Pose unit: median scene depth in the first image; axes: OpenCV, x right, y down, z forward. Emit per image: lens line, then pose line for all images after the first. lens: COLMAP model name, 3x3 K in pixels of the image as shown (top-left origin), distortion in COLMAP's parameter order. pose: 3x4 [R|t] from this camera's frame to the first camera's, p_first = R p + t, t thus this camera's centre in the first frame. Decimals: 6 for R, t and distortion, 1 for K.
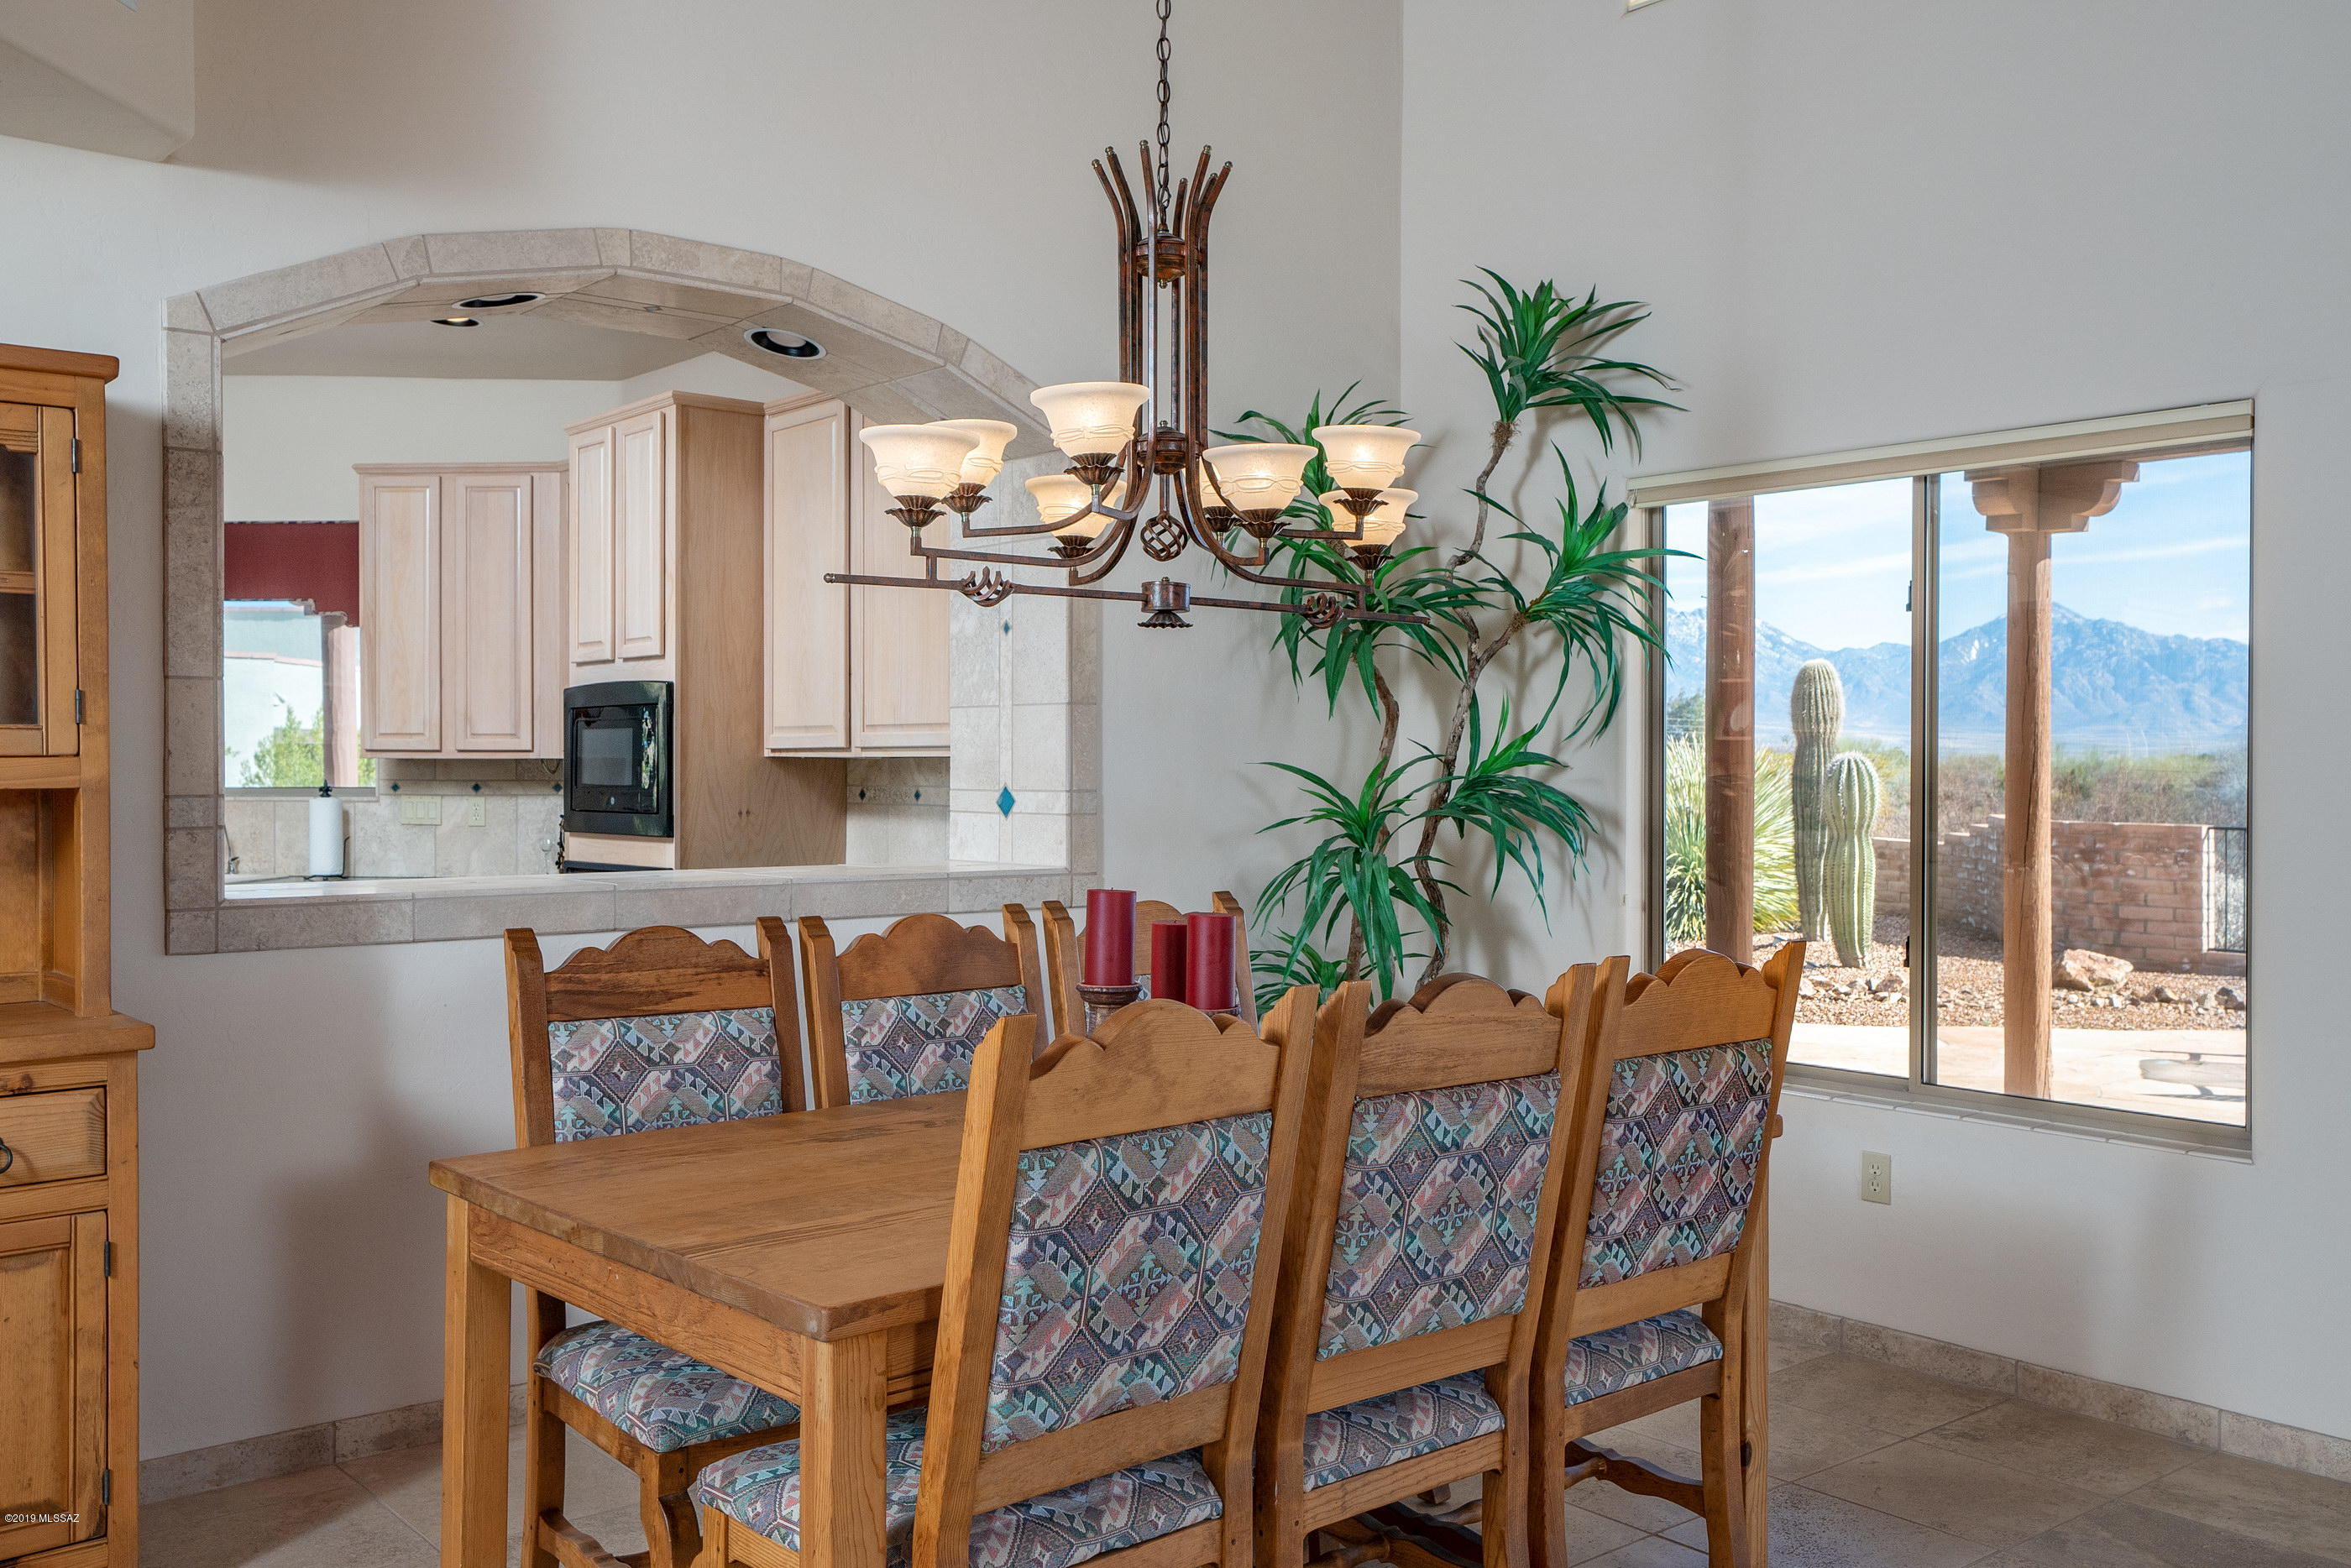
lens RADIAL K [[2050.1, 0, 1176.8], [0, 2050.1, 785.8], [0, 0, 1]] dist [0.031526, 0.000244]
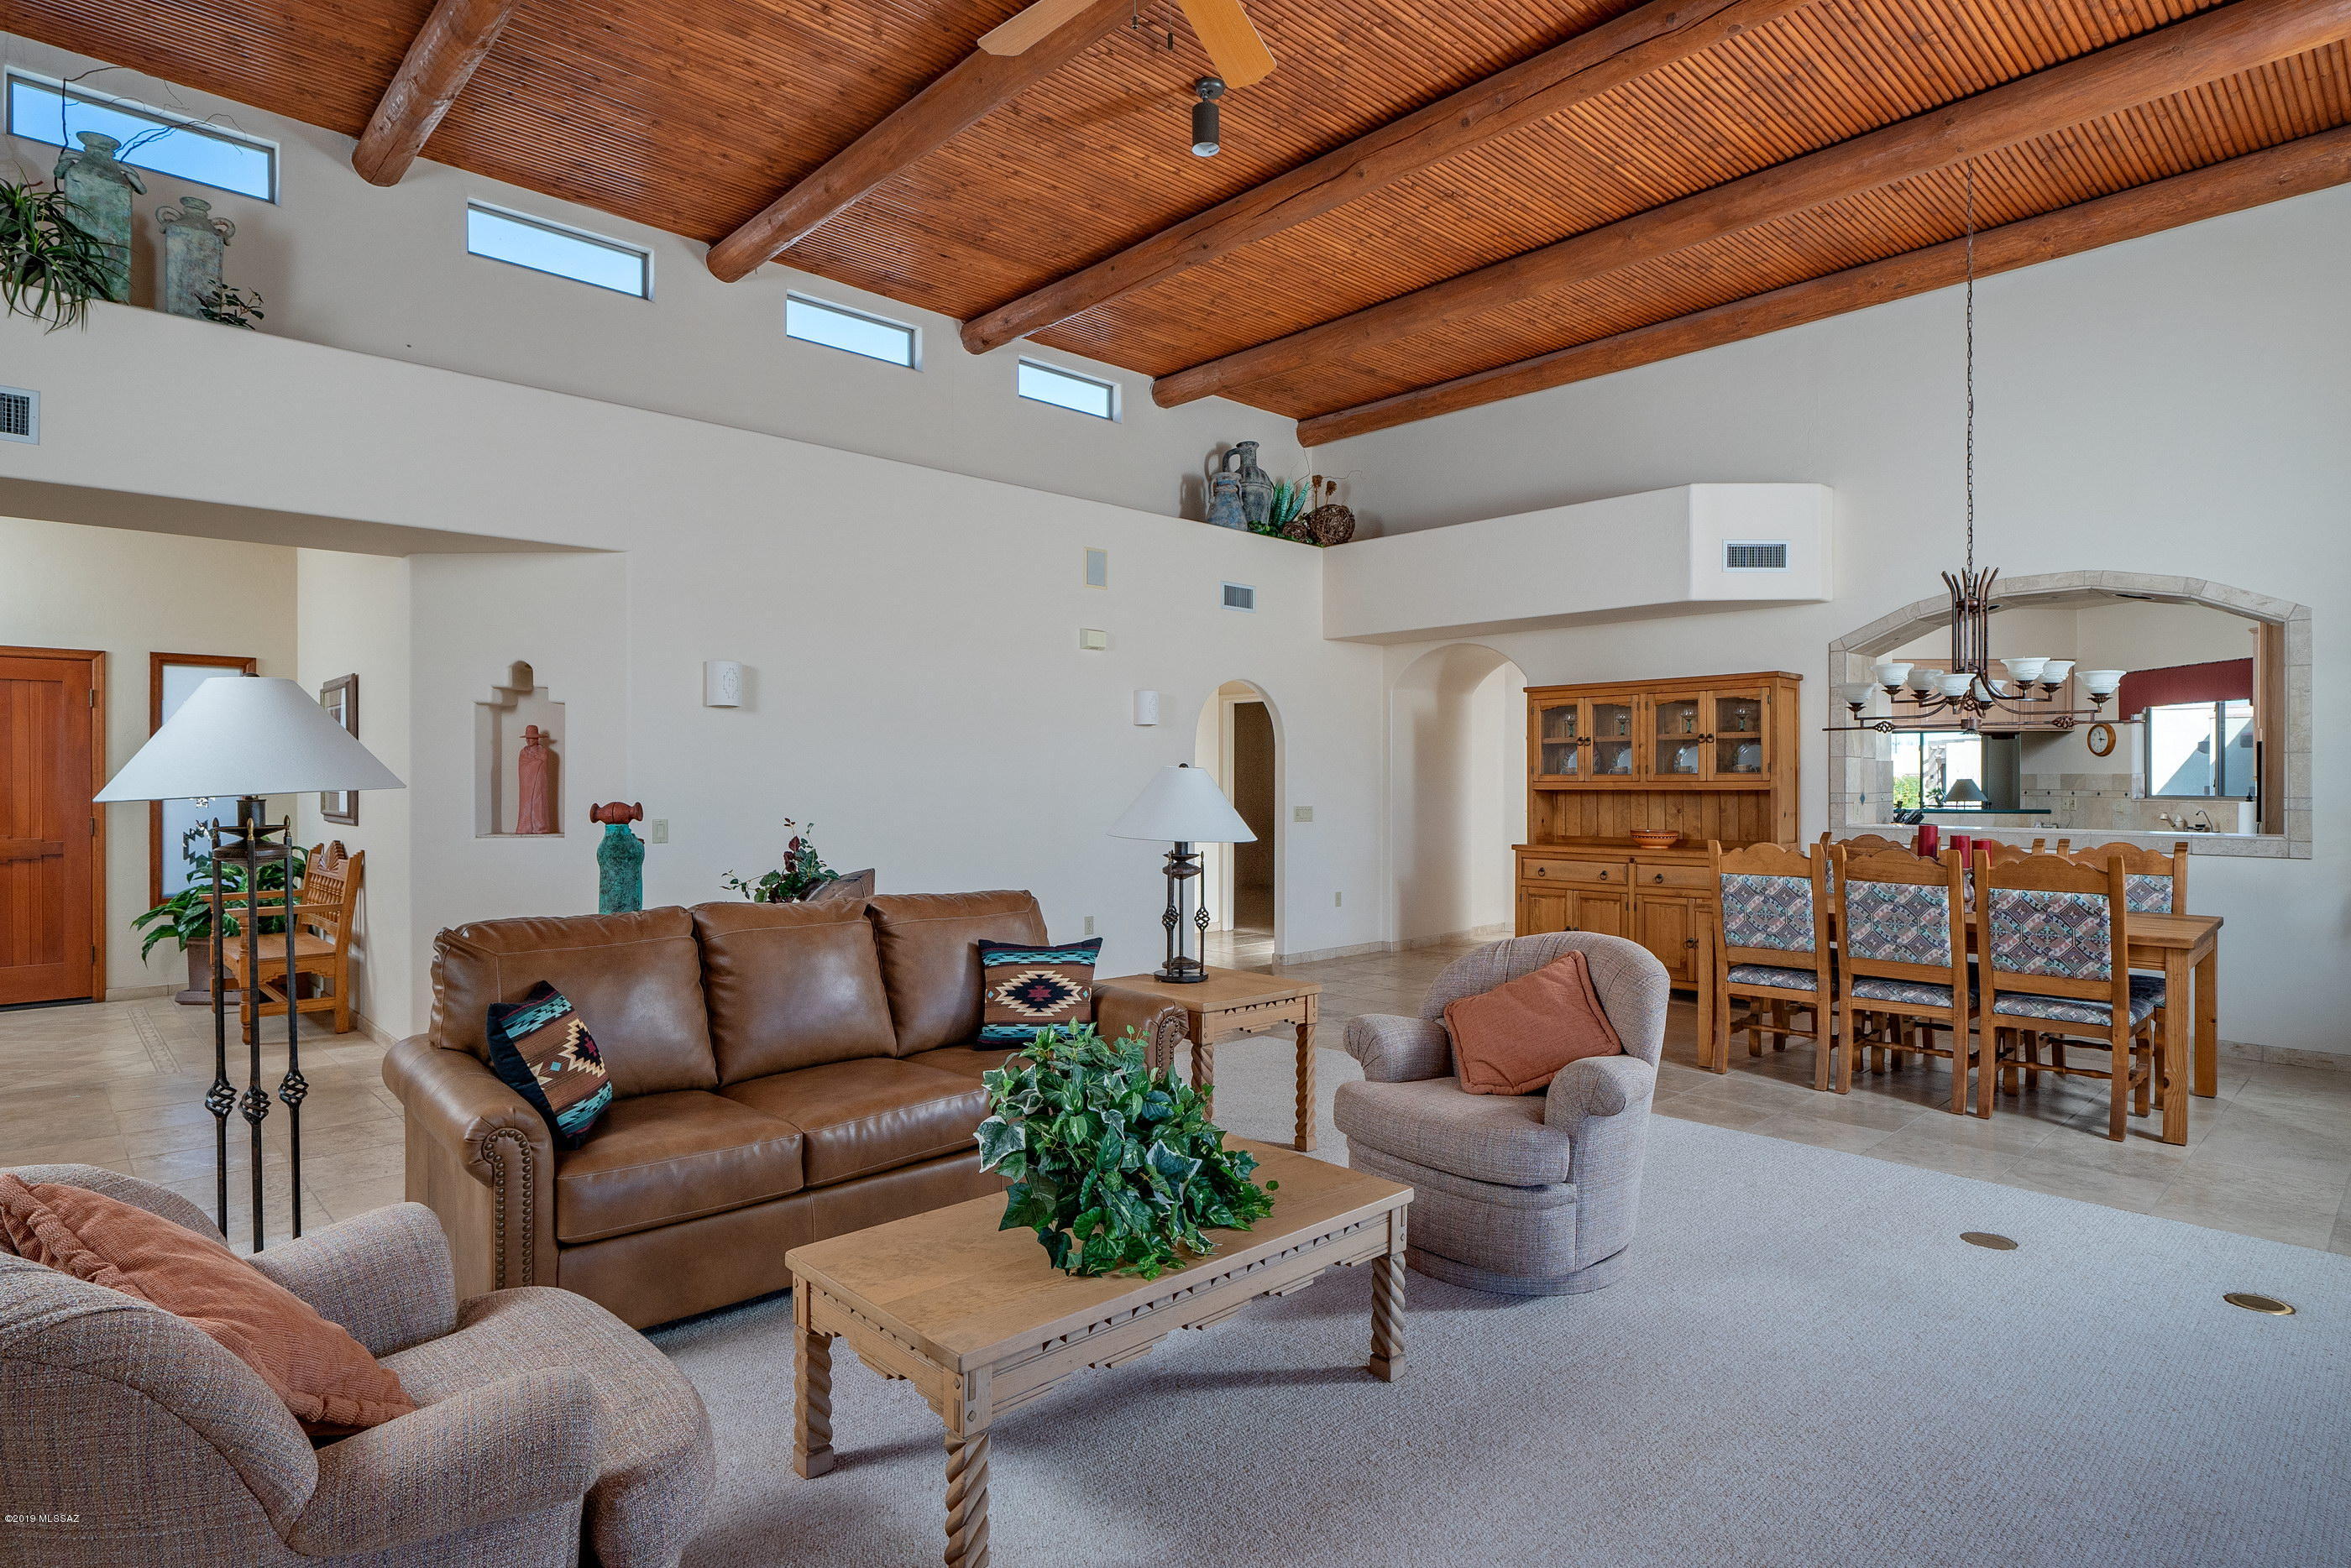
lens RADIAL K [[1257.9, 0, 1187.0], [0, 1257.9, 786.3], [0, 0, 1]] dist [-0.003227, -0.001138]
pose [[0.061251, 0.004596, -0.998112, 1.725262], [-0.007919, 0.999960, 0.004118, -0.004249], [0.998091, 0.007652, 0.061285, -0.193621]]
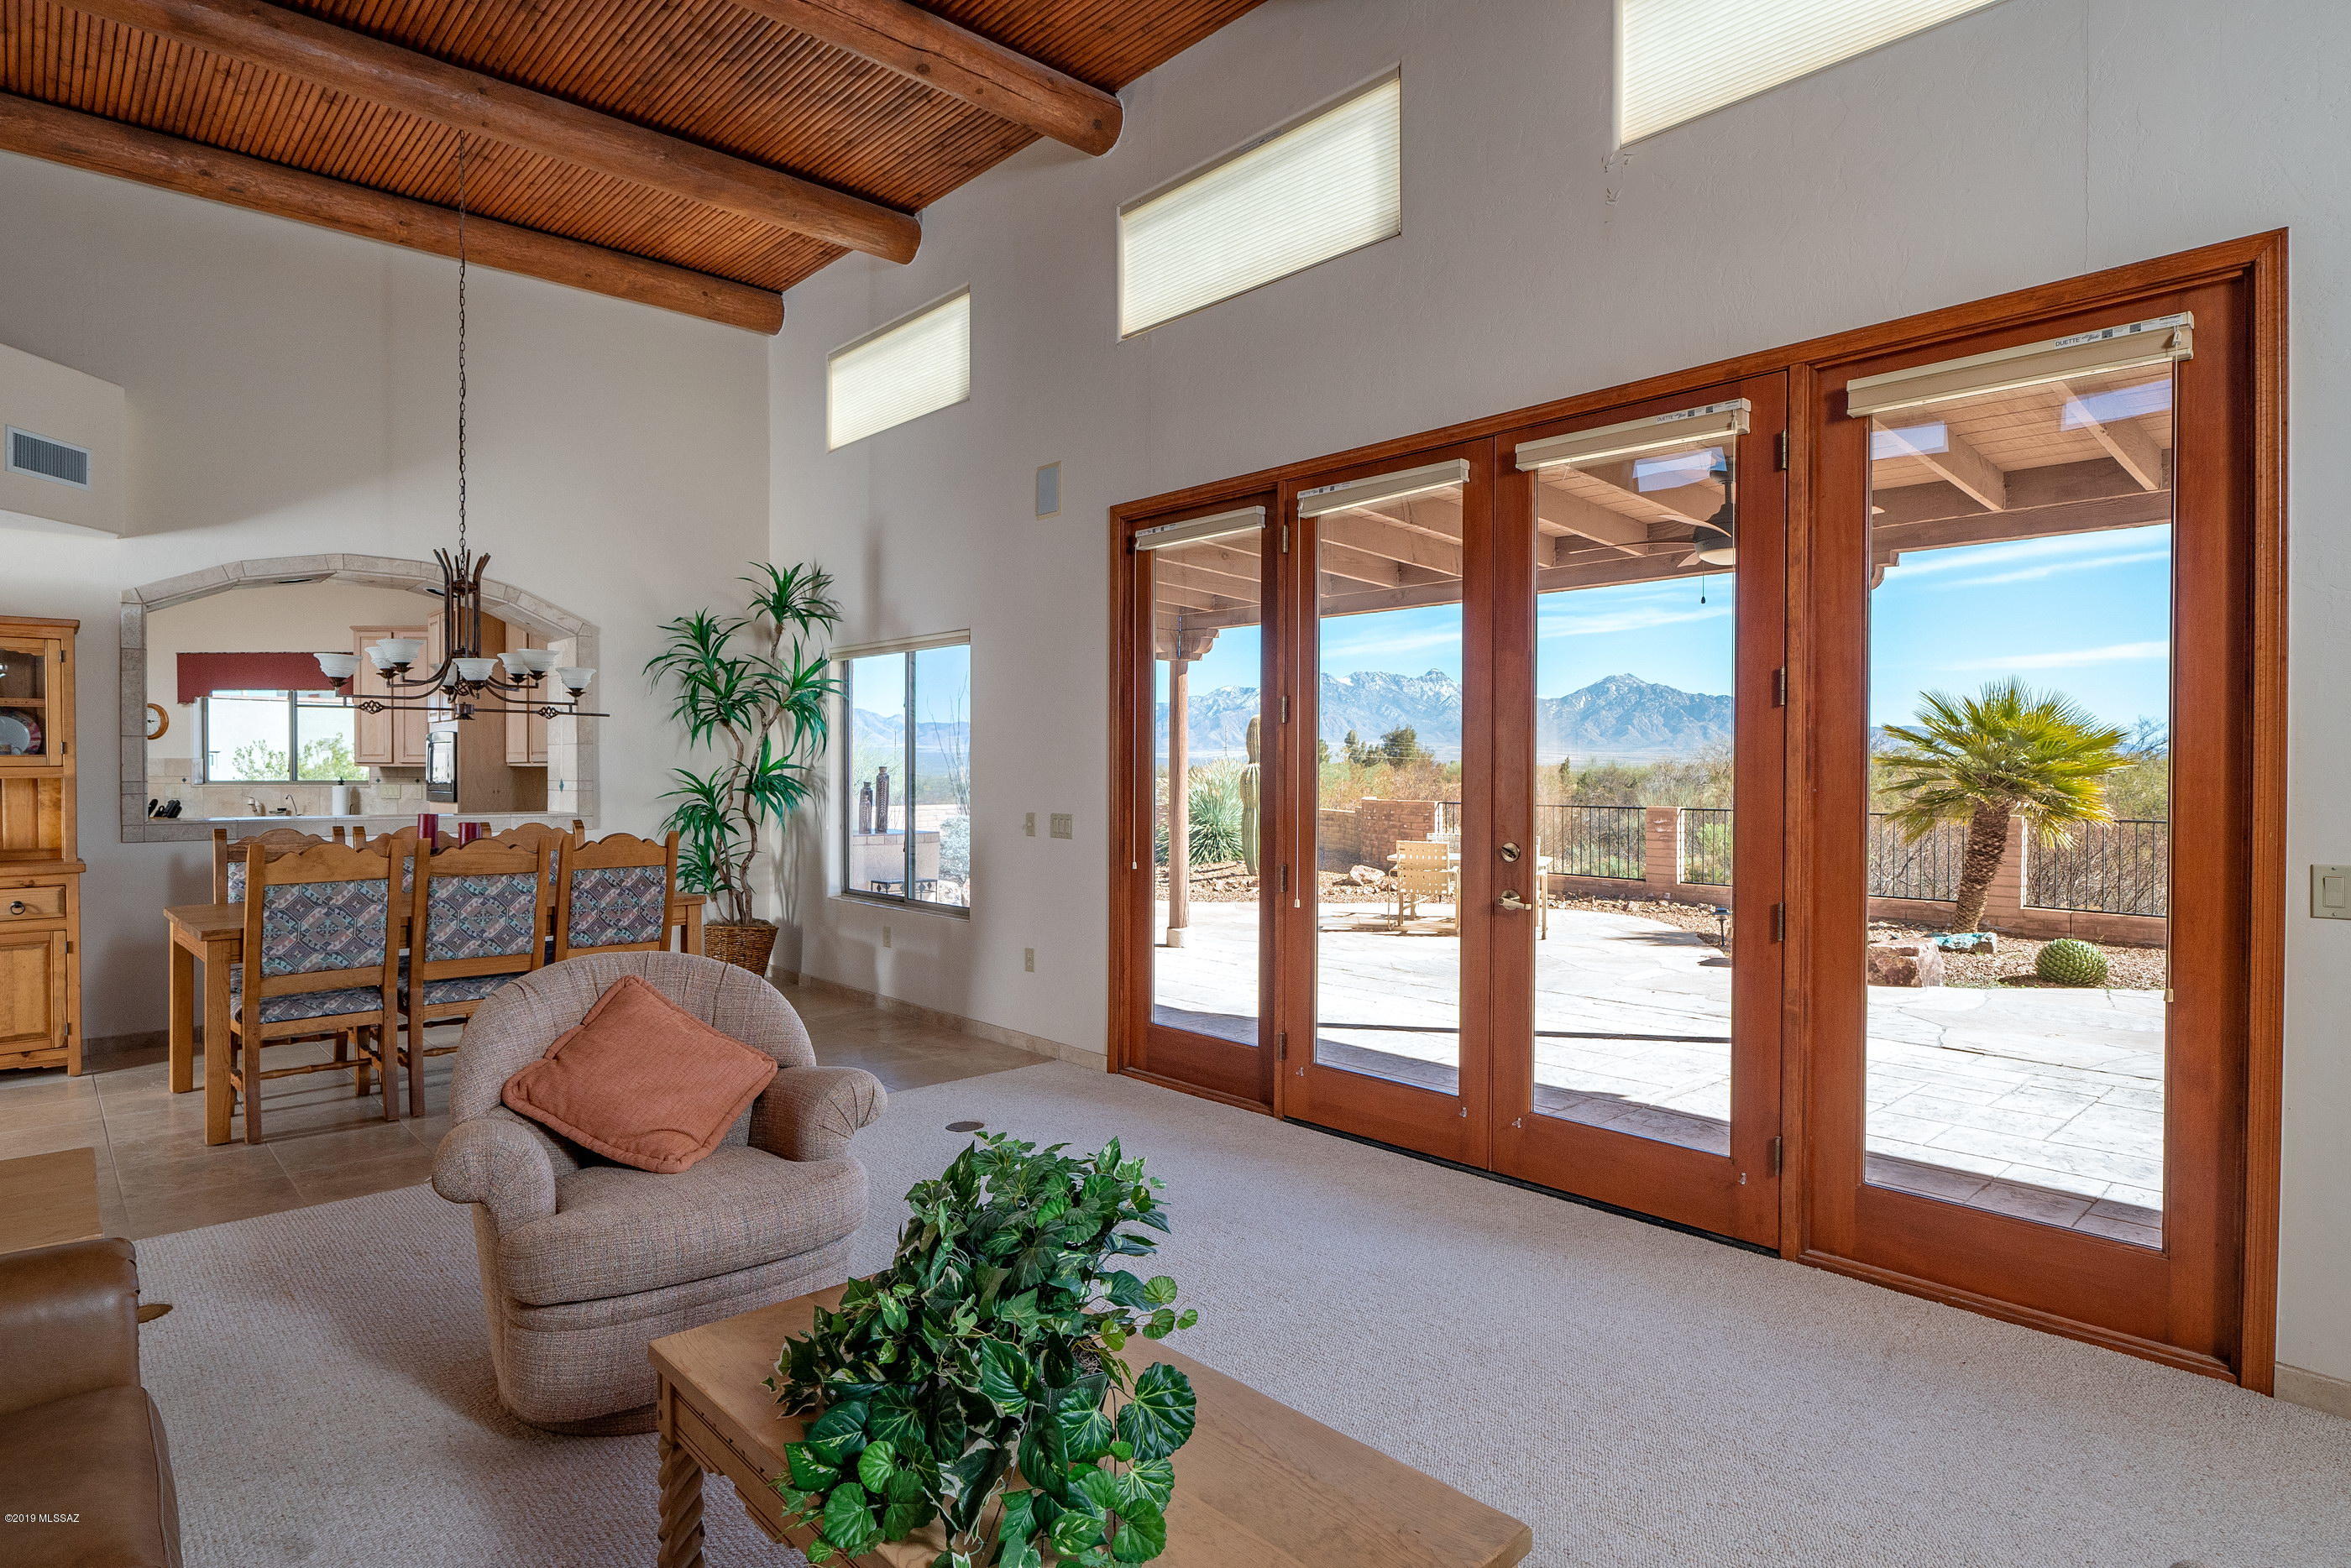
lens RADIAL K [[1257.9, 0, 1171.6], [0, 1257.9, 784.6], [0, 0, 1]] dist [-0.003227, -0.001138]
pose [[0.998533, -0.000931, 0.054137, 0.894808], [0.000883, 0.999999, 0.000917, 0.009987], [-0.054138, -0.000868, 0.998533, -0.778475]]
